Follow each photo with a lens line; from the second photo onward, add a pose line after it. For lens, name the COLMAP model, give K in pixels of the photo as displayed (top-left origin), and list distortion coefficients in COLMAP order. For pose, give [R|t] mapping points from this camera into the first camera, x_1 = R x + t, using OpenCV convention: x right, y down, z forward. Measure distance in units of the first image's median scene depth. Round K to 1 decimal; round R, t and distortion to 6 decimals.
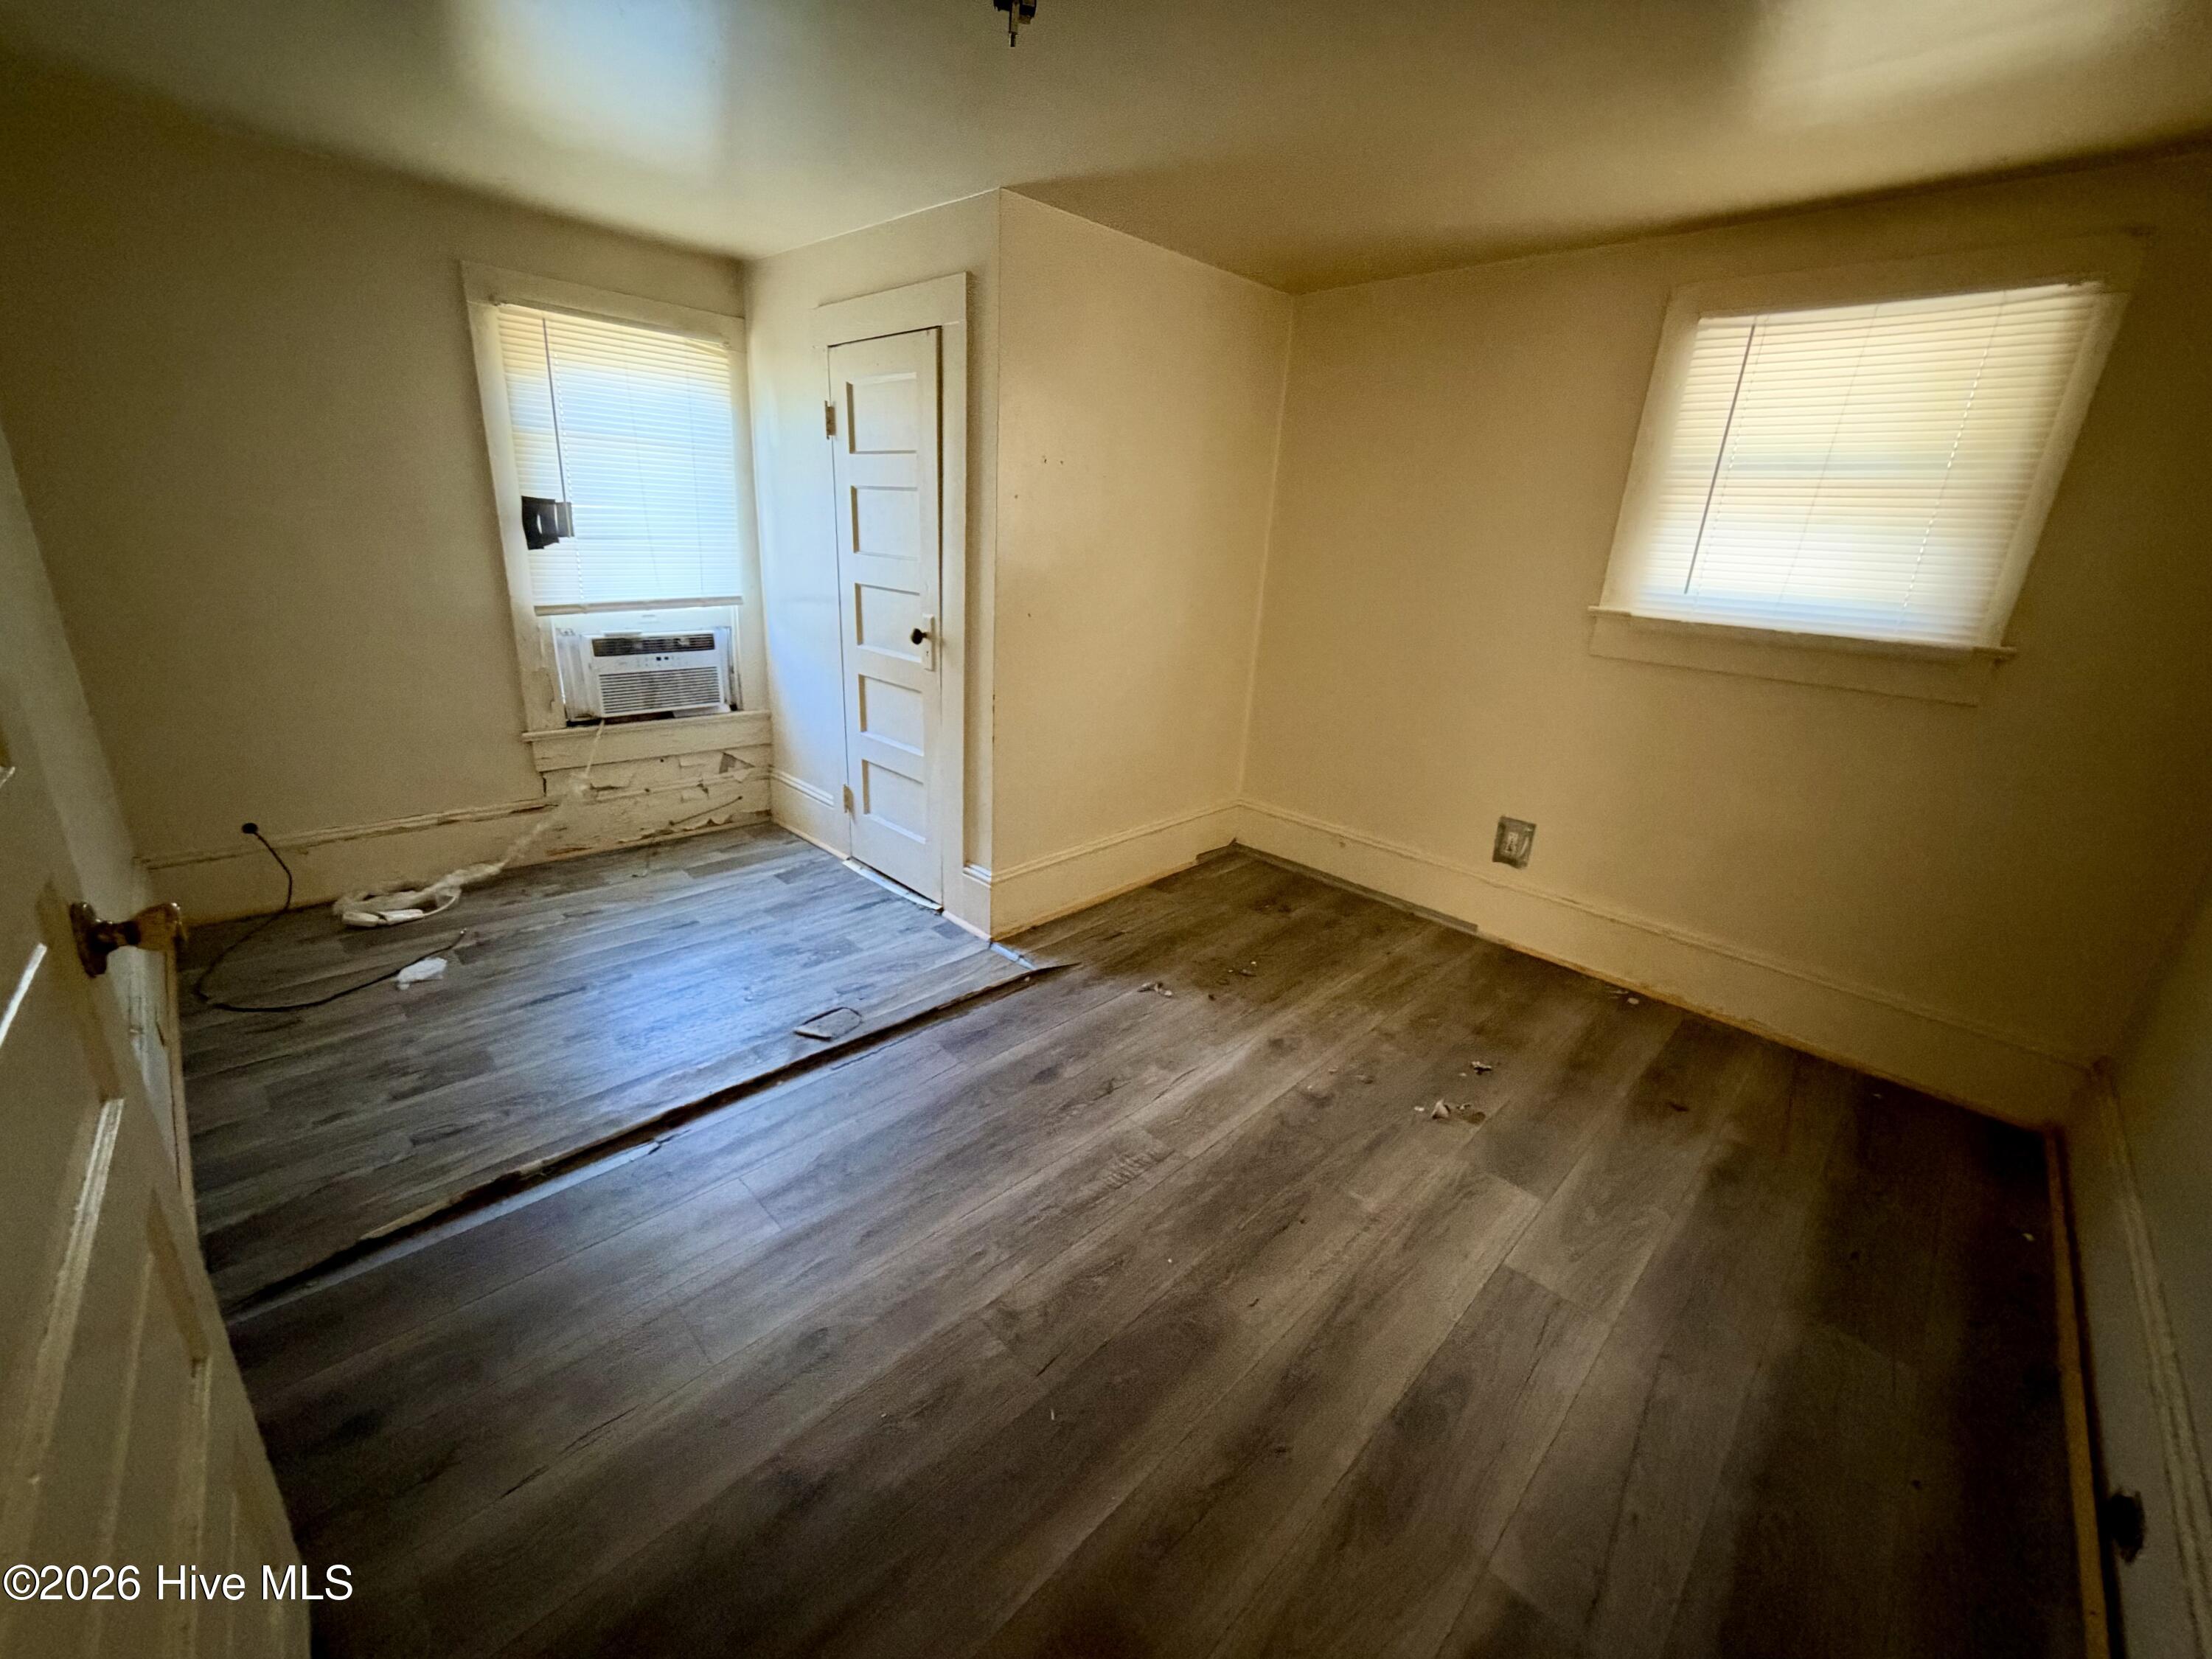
lens RADIAL K [[884.8, 0, 1113.5], [0, 884.8, 826.1], [0, 0, 1]] dist [0.001914, -0.000462]
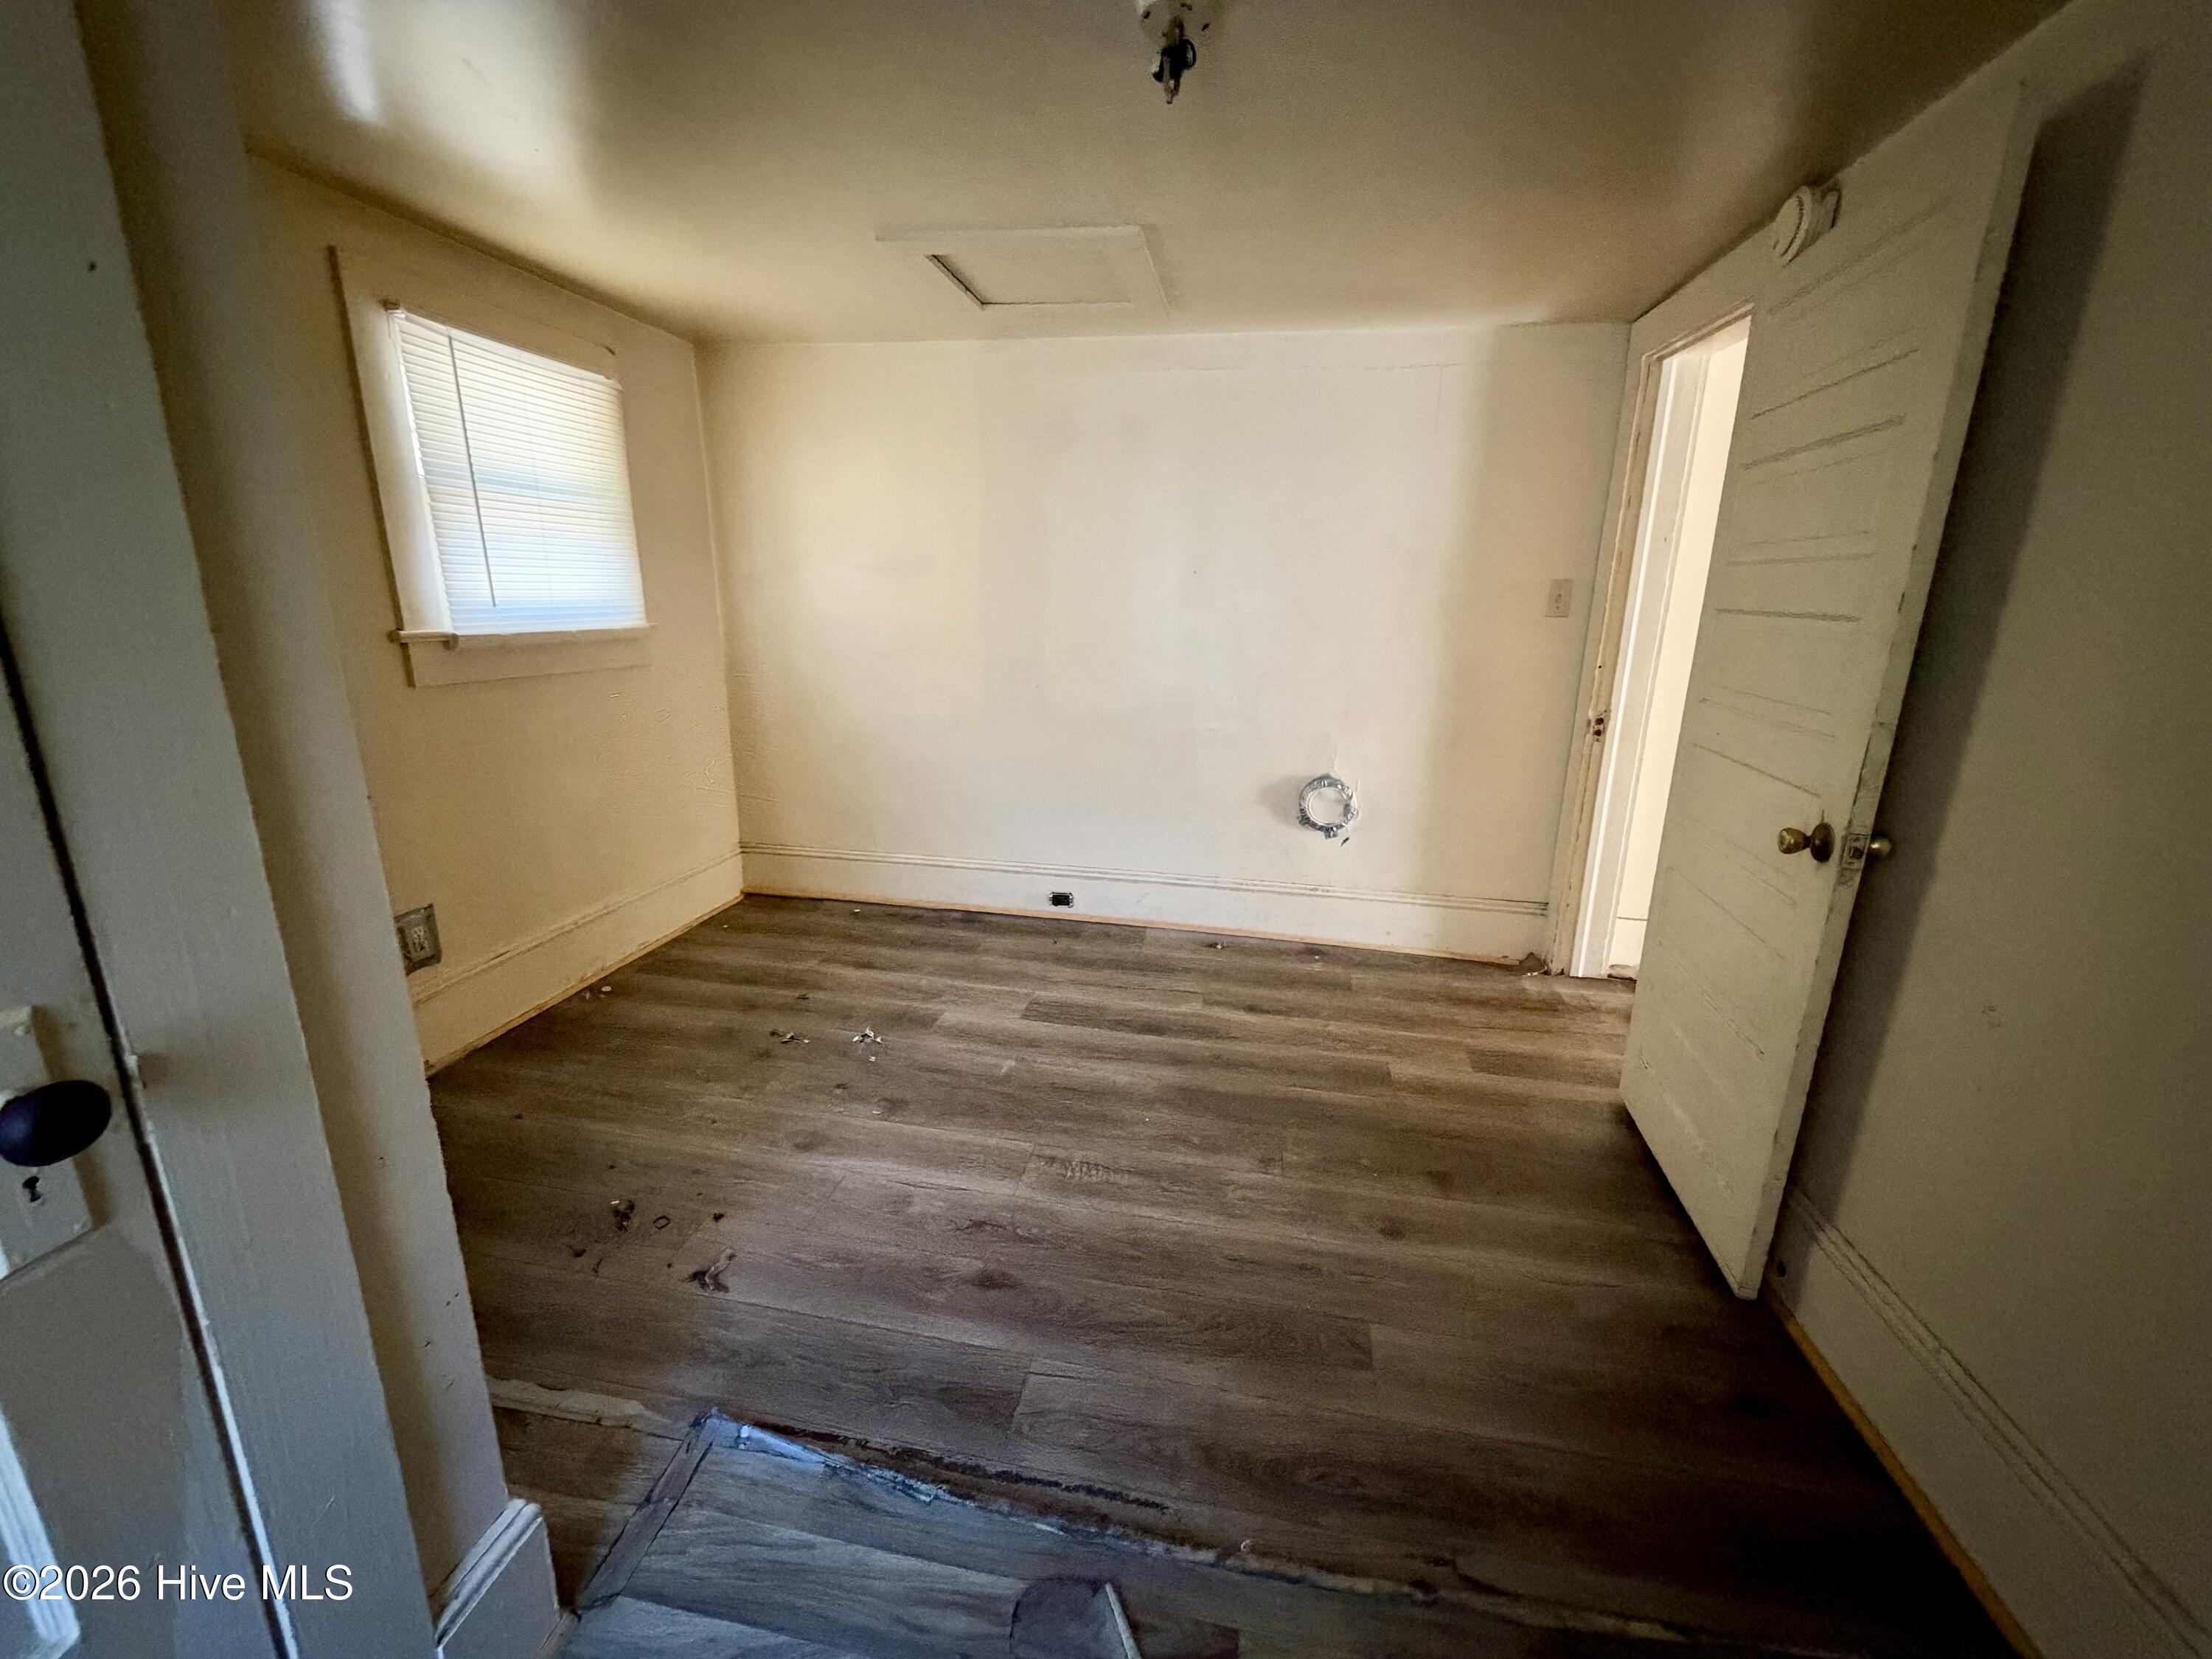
lens RADIAL K [[884.8, 0, 1113.5], [0, 884.8, 826.1], [0, 0, 1]] dist [0.001914, -0.000462]
pose [[-0.558234, -0.278948, 0.781385, -0.629017], [0.210503, 0.863353, 0.458597, -0.395671], [-0.802536, 0.420488, -0.423233, 1.068598]]
